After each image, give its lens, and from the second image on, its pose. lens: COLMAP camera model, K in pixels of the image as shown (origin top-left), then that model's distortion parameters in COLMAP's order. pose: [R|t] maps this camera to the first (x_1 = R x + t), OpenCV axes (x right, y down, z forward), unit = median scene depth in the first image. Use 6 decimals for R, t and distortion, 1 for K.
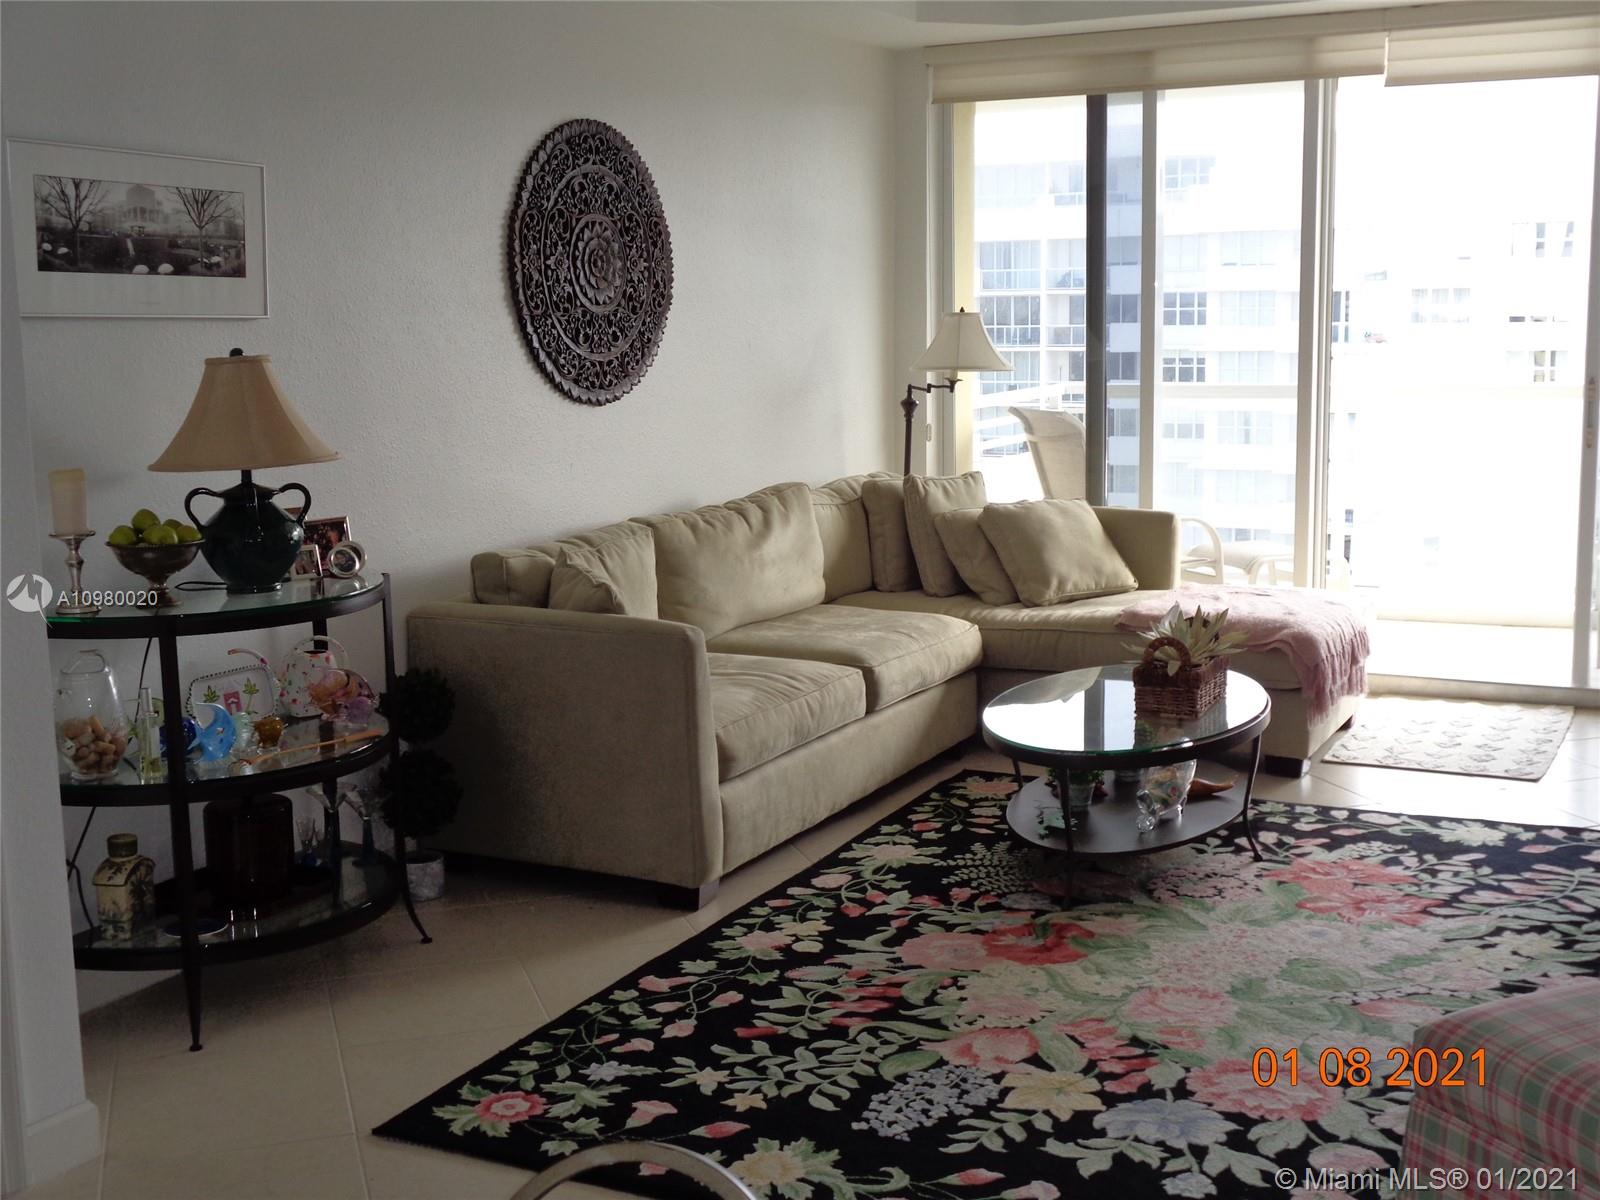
lens RADIAL K [[1958.7, 0, 814.3], [0, 1958.7, 603.2], [0, 0, 1]] dist [-0.010051, 0.000000]
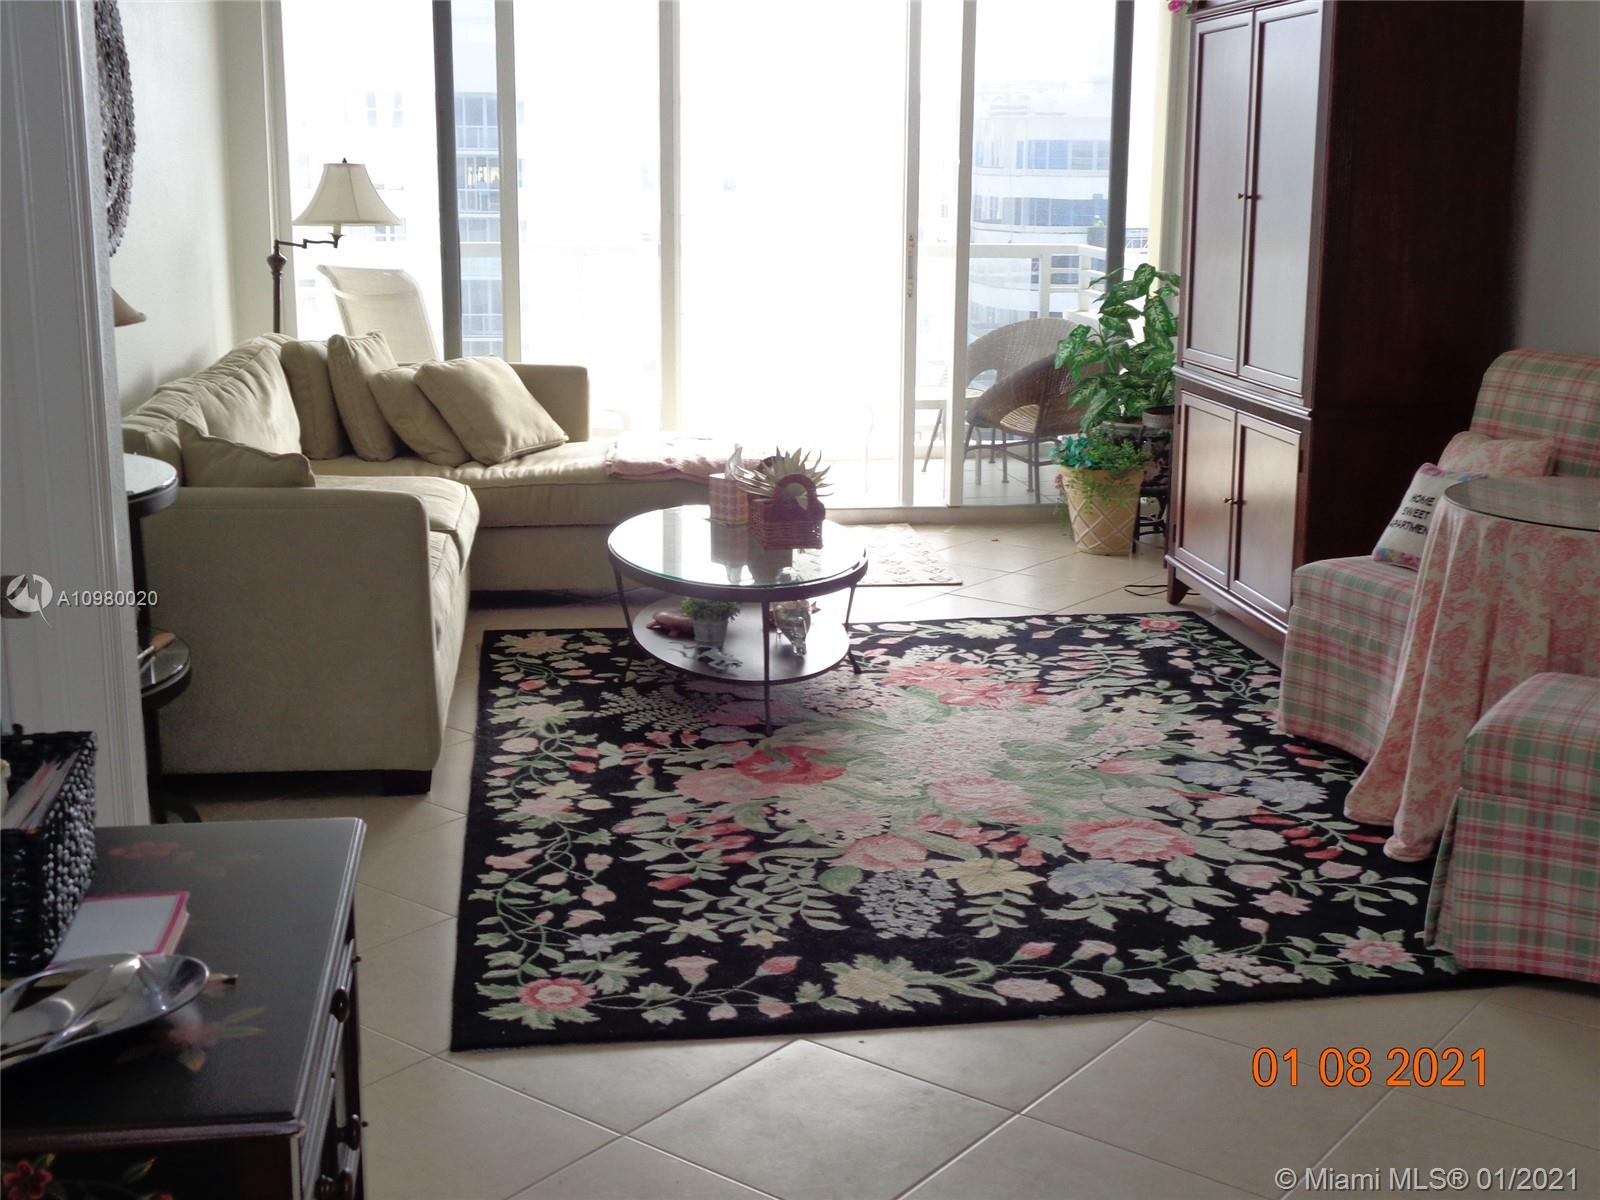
lens RADIAL K [[1958.7, 0, 815.0], [0, 1958.7, 603.6], [0, 0, 1]] dist [-0.010051, 0.000000]
pose [[0.811798, -0.101532, 0.575044, -0.500658], [0.064530, 0.994335, 0.084465, -0.002112], [-0.580362, -0.031461, 0.813751, 0.141038]]
